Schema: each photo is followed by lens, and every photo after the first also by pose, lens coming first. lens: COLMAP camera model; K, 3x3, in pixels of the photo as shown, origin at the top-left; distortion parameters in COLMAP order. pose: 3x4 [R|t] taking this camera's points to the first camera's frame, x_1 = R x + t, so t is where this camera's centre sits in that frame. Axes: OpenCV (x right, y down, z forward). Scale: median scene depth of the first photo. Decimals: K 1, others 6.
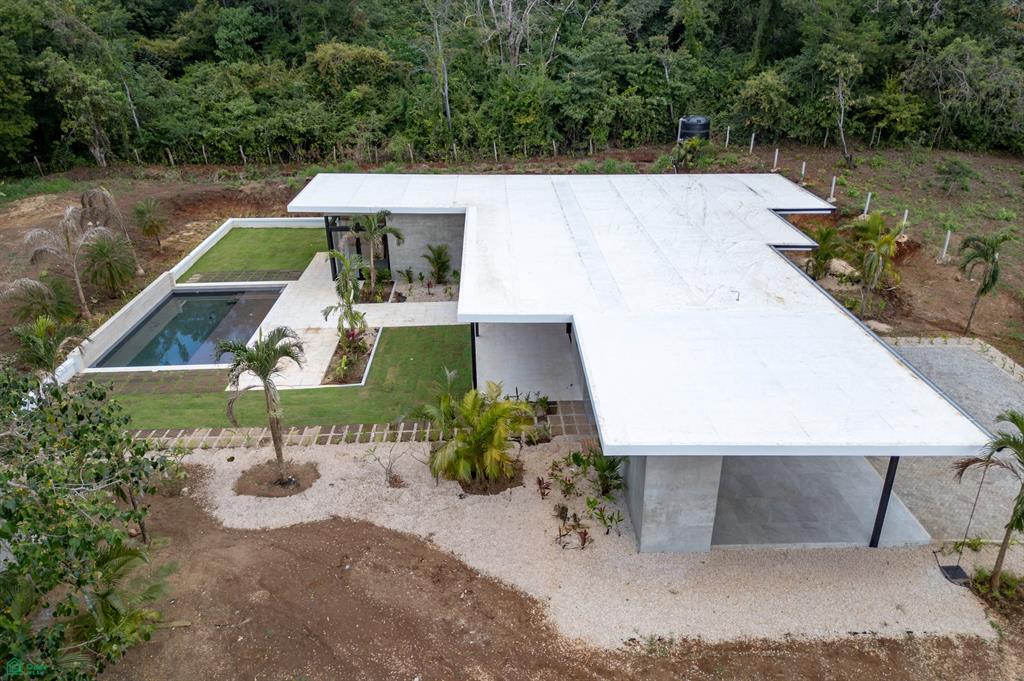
lens RADIAL K [[724.2, 0, 512.0], [0, 724.2, 340.5], [0, 0, 1]] dist [0.056333, -0.000445]
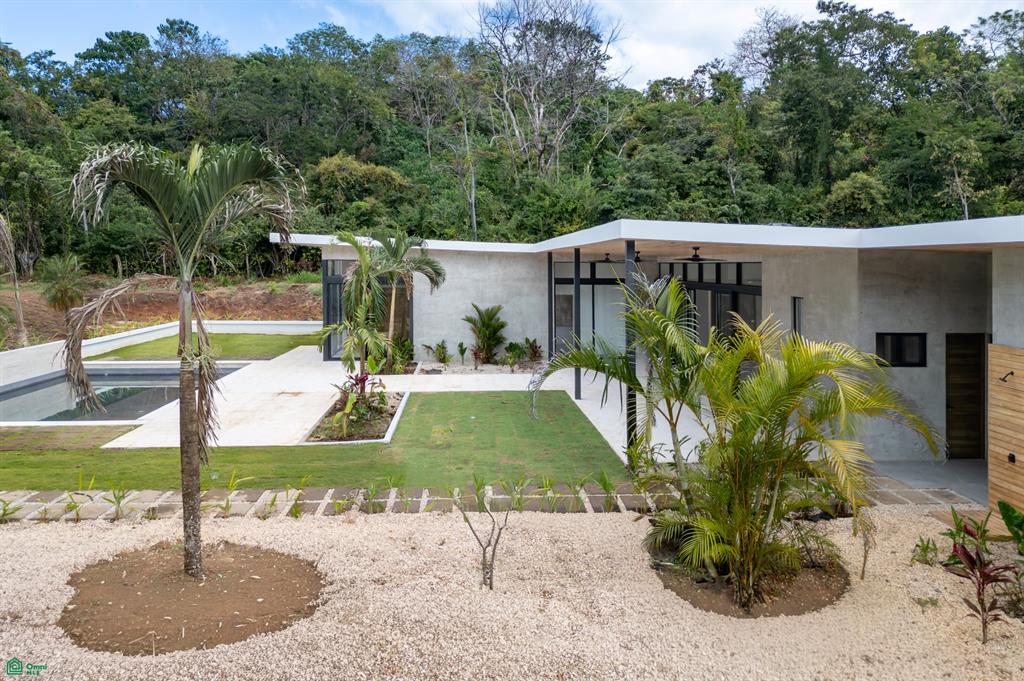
lens RADIAL K [[737.9, 0, 511.1], [0, 737.9, 295.1], [0, 0, 1]] dist [0.074317, -0.067175]
pose [[0.999381, 0.009782, 0.033807, -0.078002], [0.003994, 0.922867, -0.385099, 0.092445], [-0.034967, 0.384996, 0.922256, 0.275400]]
